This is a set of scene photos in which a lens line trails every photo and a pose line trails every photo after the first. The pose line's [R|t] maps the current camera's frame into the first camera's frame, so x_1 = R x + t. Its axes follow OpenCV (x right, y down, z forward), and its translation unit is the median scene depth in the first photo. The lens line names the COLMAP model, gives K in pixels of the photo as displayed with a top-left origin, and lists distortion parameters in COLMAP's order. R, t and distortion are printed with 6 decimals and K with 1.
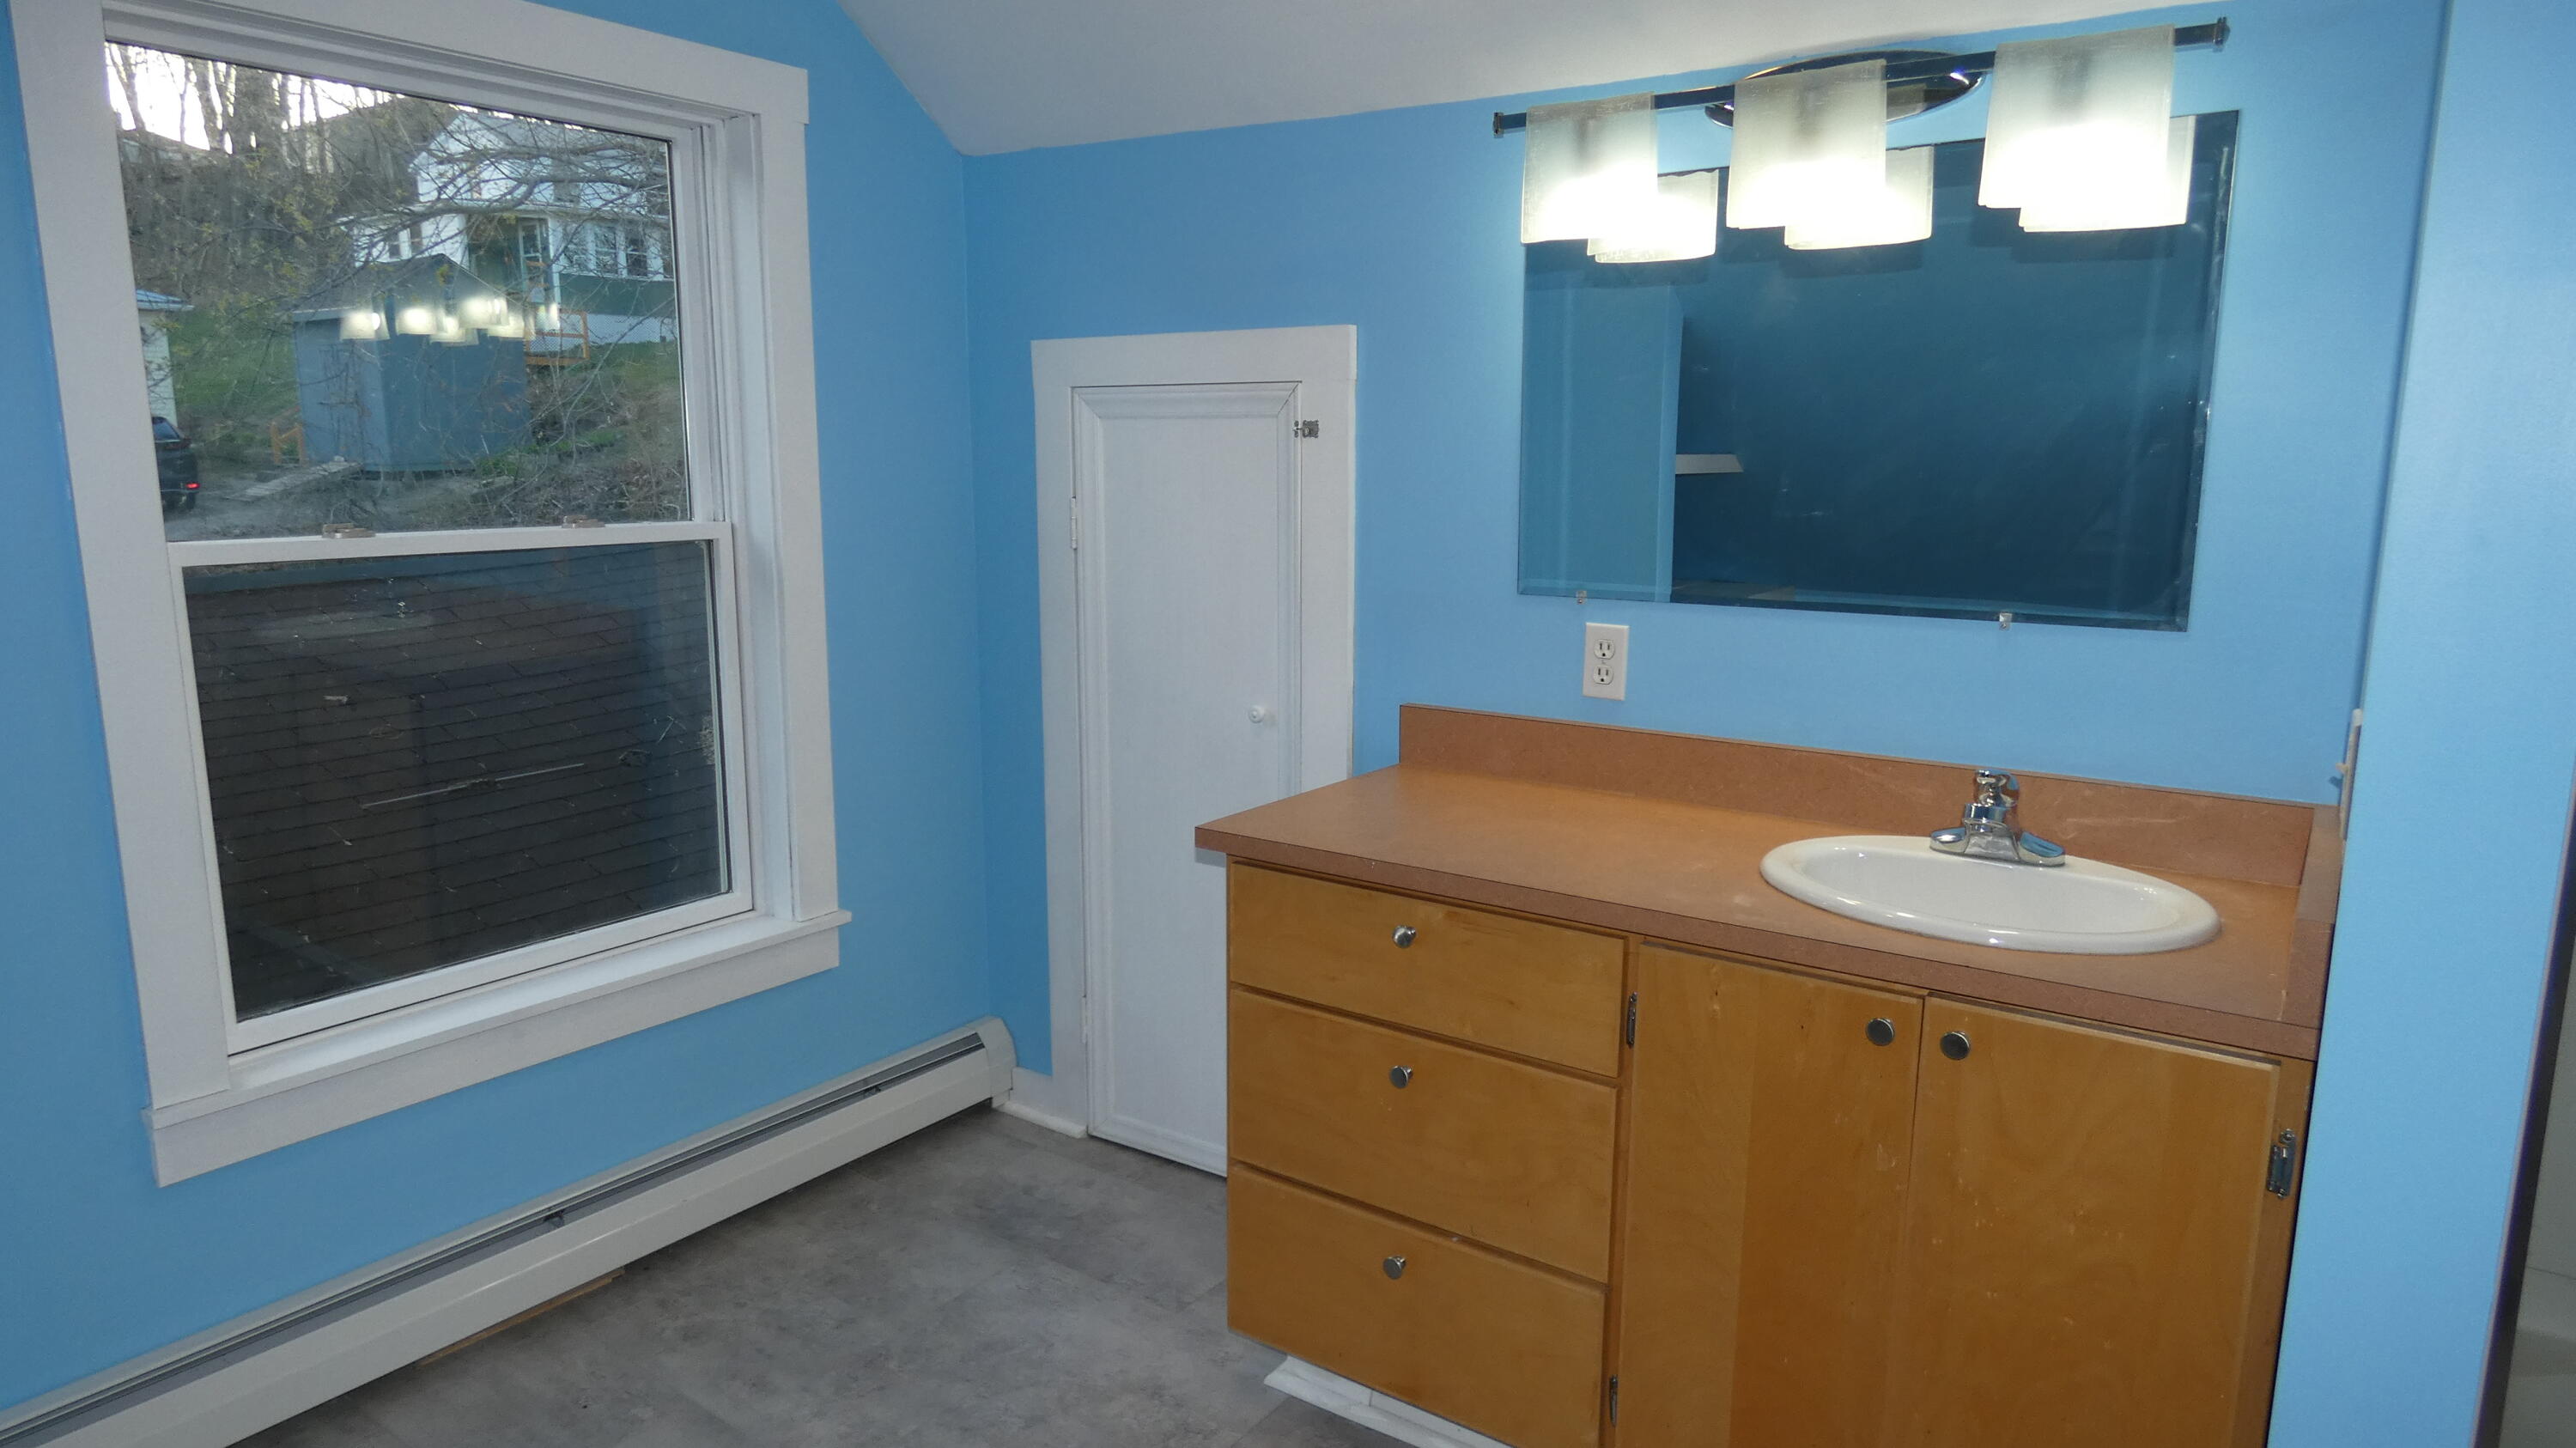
lens RADIAL K [[1527.0, 0, 1288.0], [0, 1527.0, 724.0], [0, 0, 1]] dist [-0.006606, 0.001088]
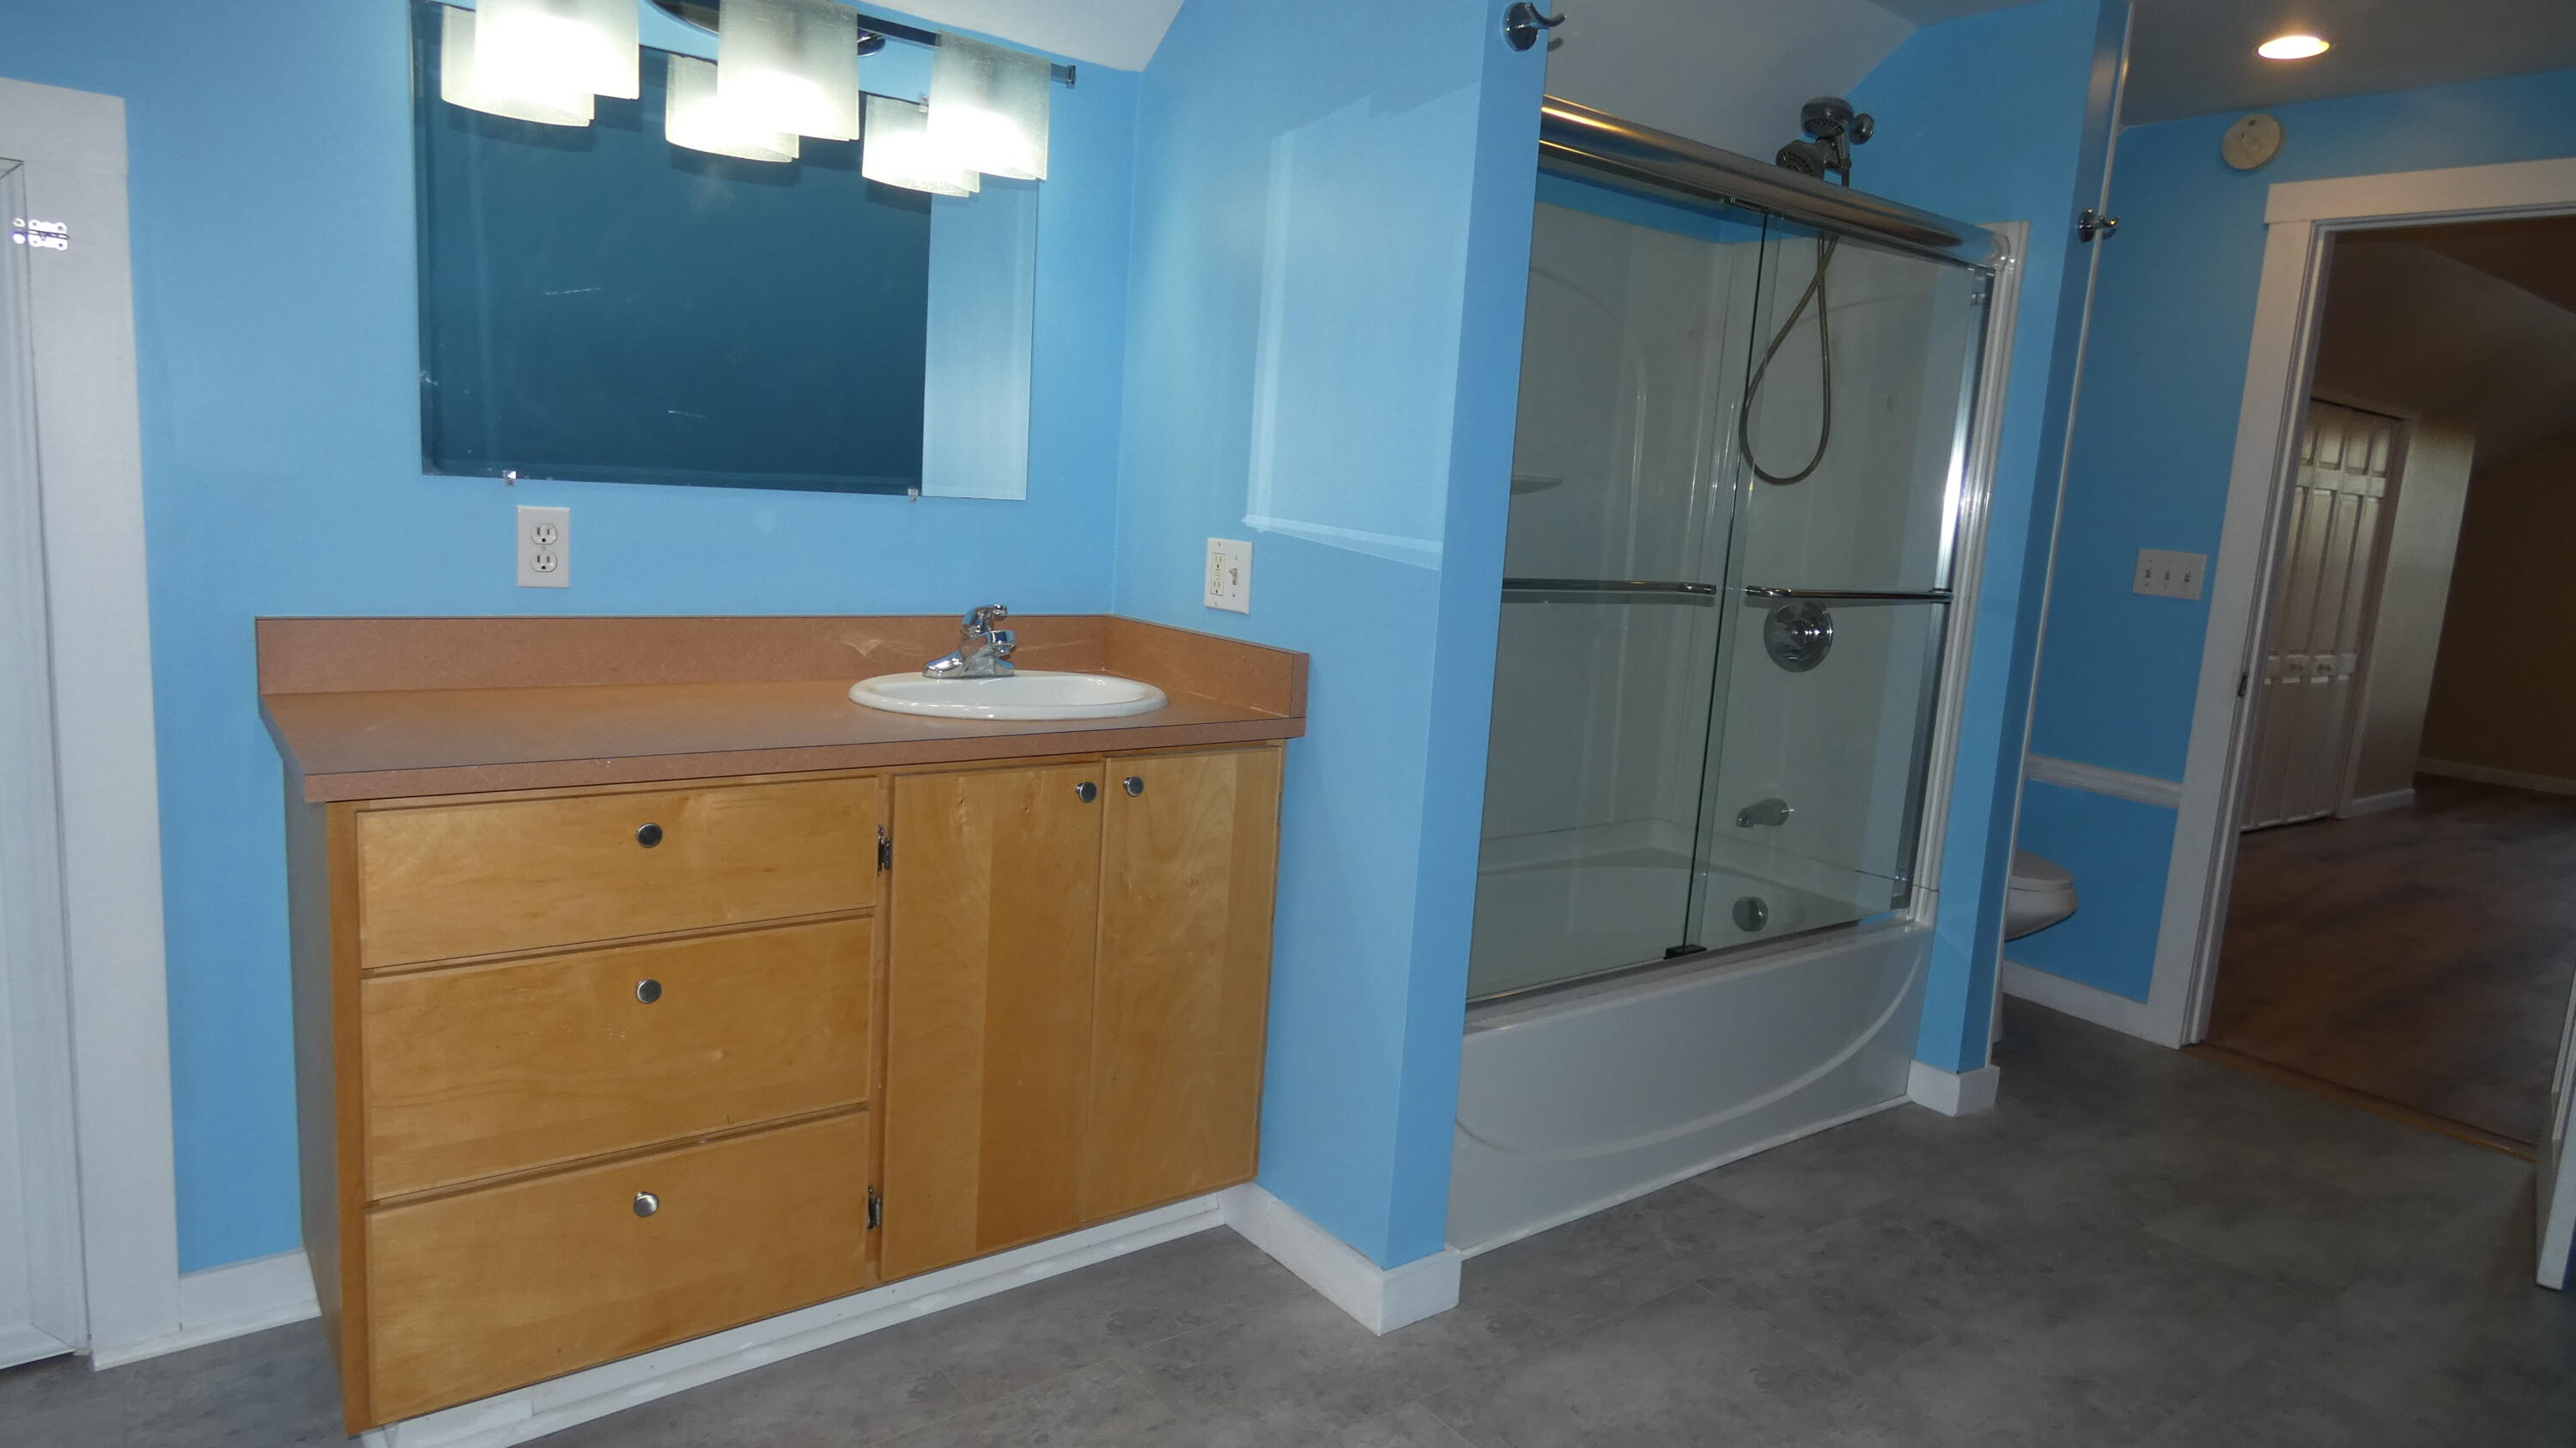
lens RADIAL K [[1527.0, 0, 1288.0], [0, 1527.0, 724.0], [0, 0, 1]] dist [-0.006606, 0.001088]
pose [[0.288146, -0.133833, 0.948188, -0.559329], [0.105905, 0.988565, 0.107349, 0.013932], [-0.951712, 0.069486, 0.299024, 0.297754]]
